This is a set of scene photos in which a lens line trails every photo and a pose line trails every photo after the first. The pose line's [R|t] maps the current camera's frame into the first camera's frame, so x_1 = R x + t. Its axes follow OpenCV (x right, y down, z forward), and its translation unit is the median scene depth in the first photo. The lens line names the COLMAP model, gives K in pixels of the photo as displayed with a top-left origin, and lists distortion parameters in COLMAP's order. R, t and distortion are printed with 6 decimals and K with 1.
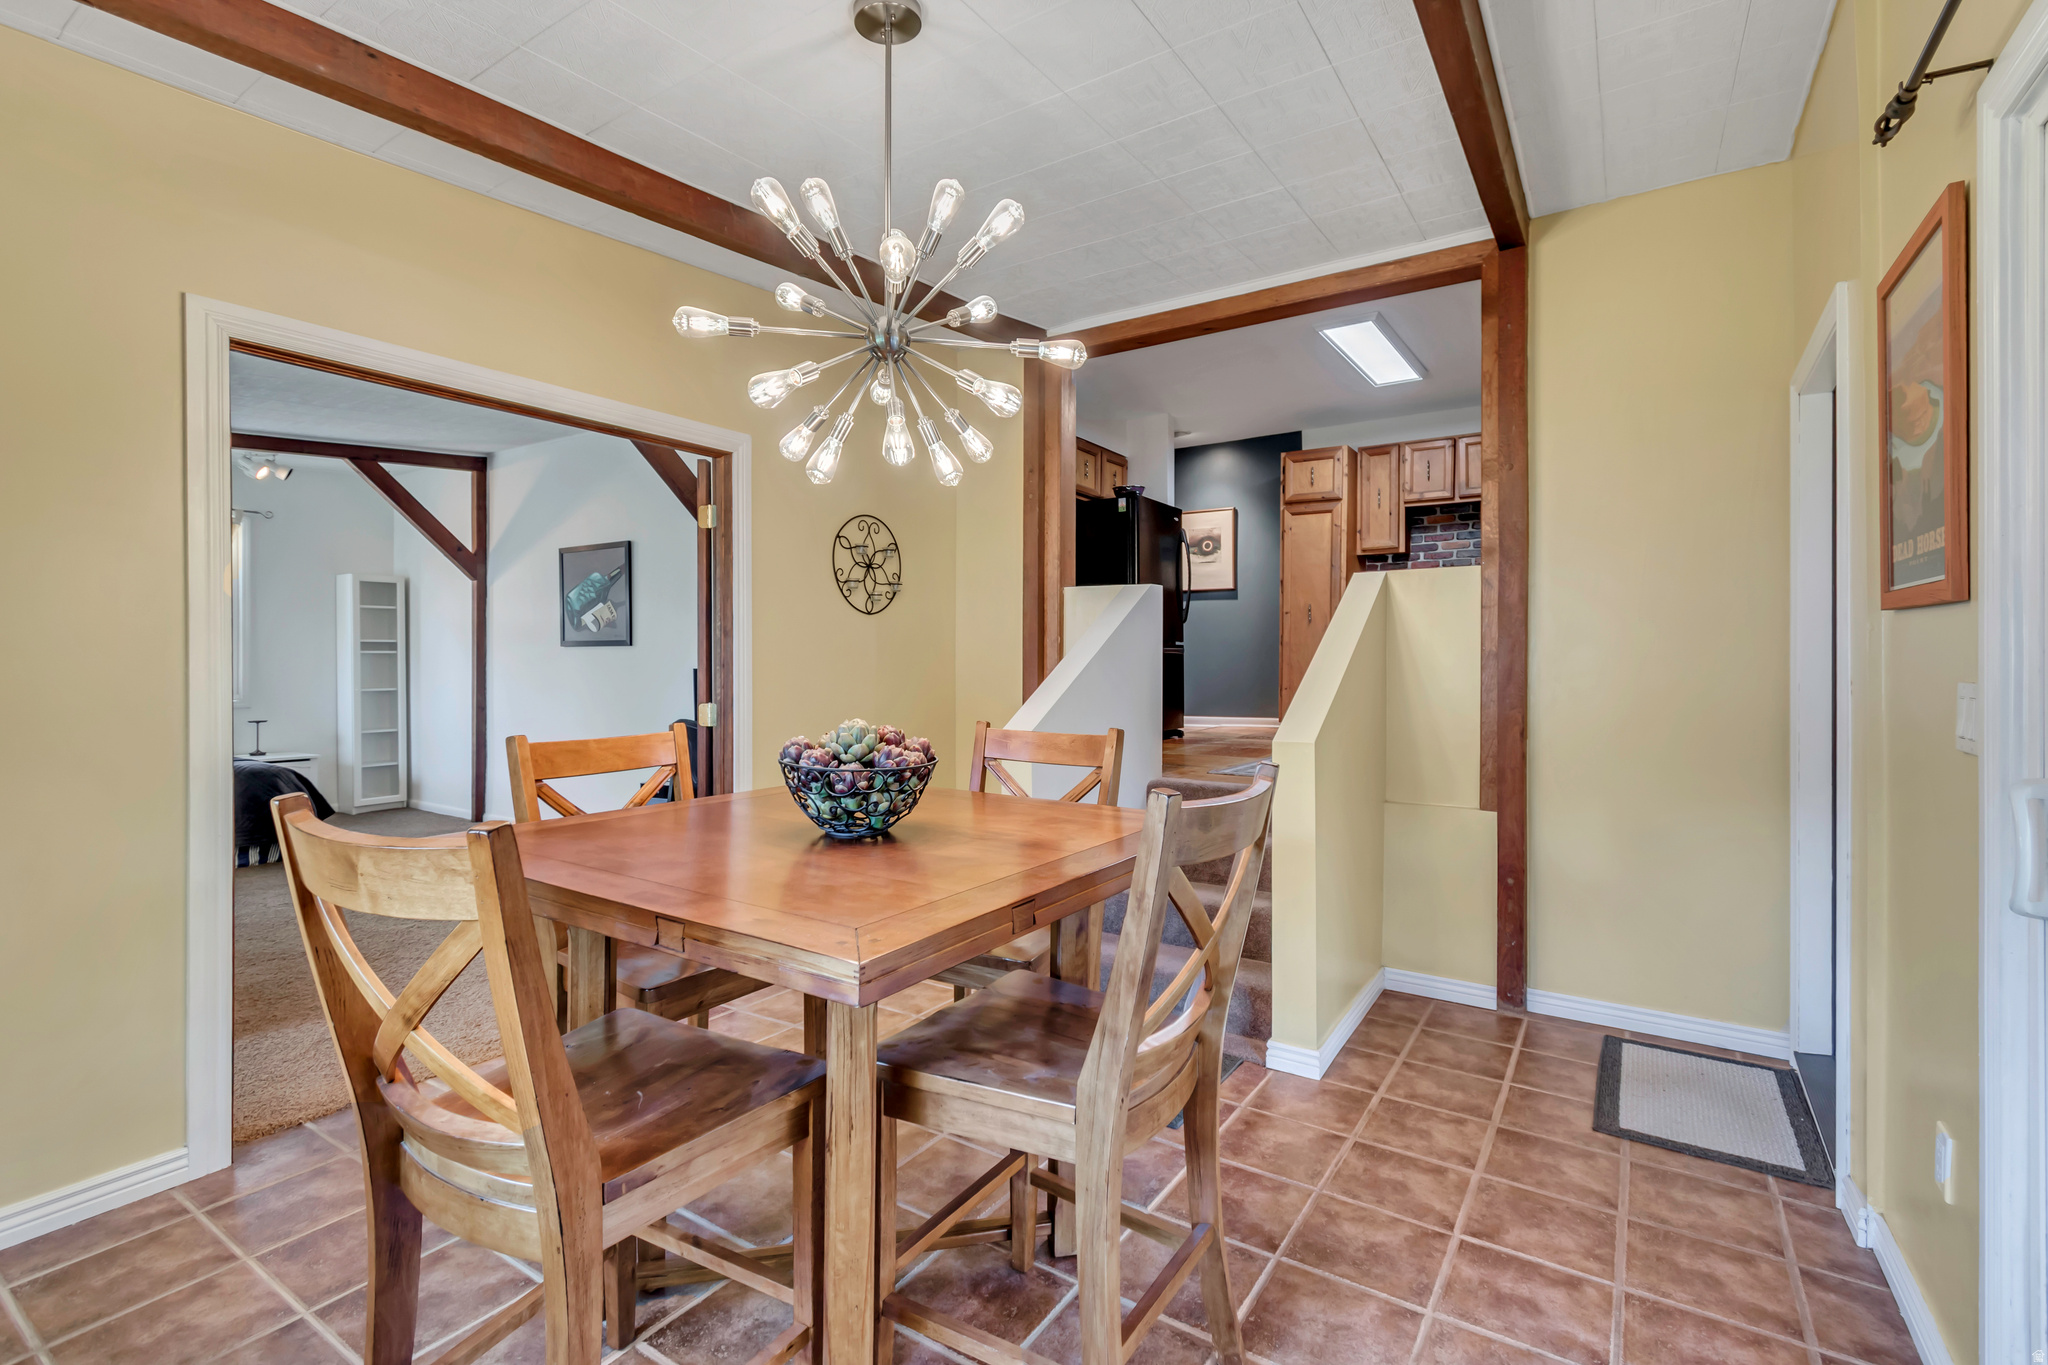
lens RADIAL K [[938.4, 0, 1035.8], [0, 938.4, 663.1], [0, 0, 1]] dist [0.001589, -0.000232]
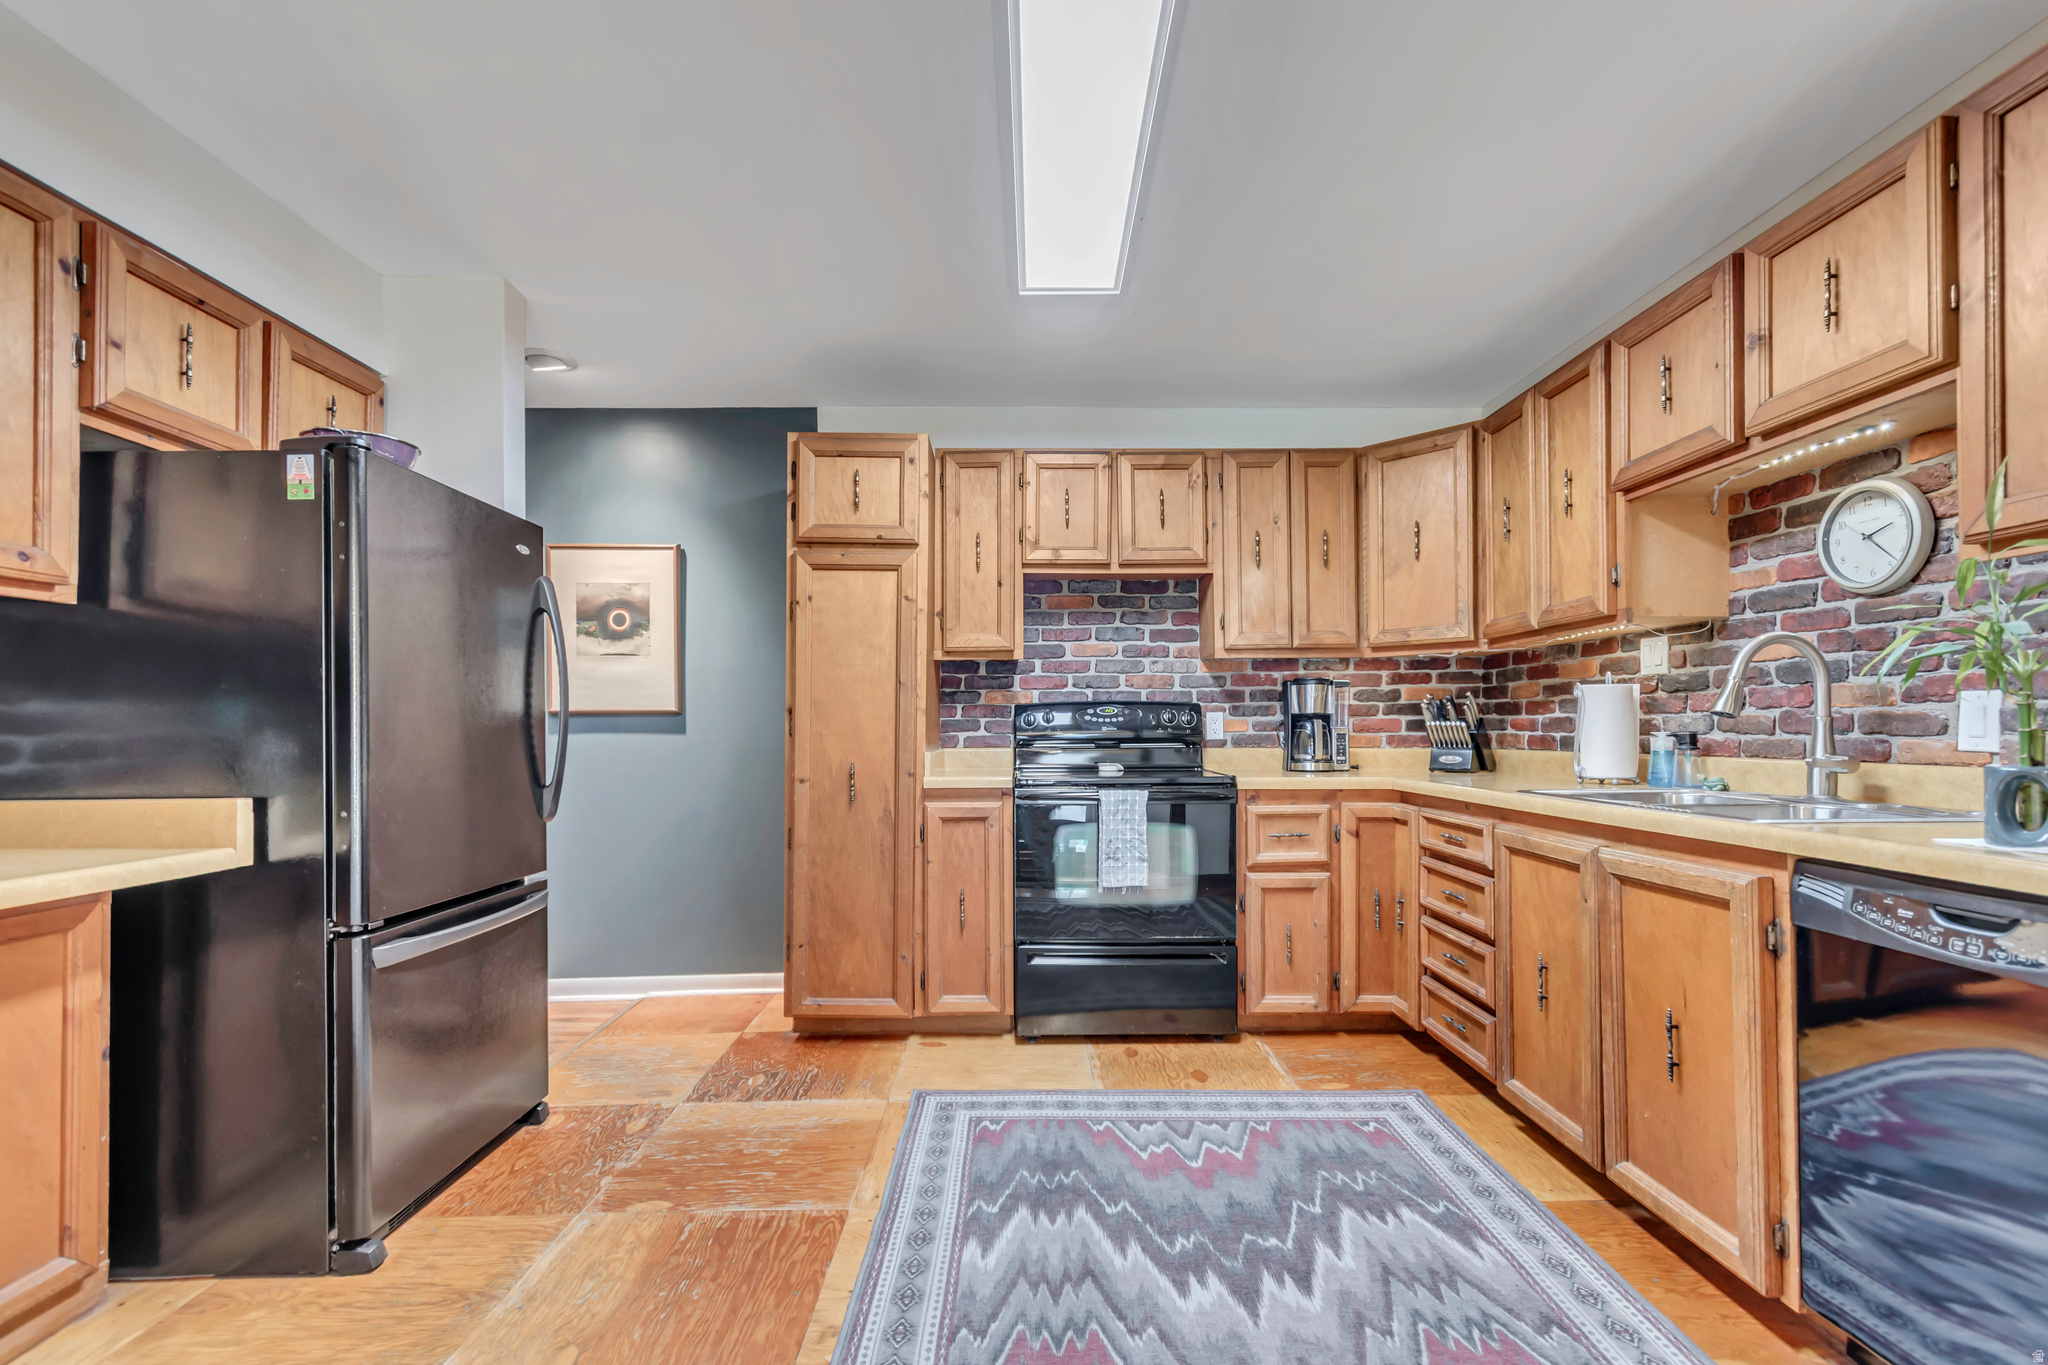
lens RADIAL K [[938.4, 0, 1055.7], [0, 938.4, 737.2], [0, 0, 1]] dist [0.001589, -0.000232]
pose [[0.822278, -0.006884, 0.569044, 0.106480], [0.004714, 0.999975, 0.005285, -0.075992], [-0.569066, -0.001663, 0.822290, 0.547462]]
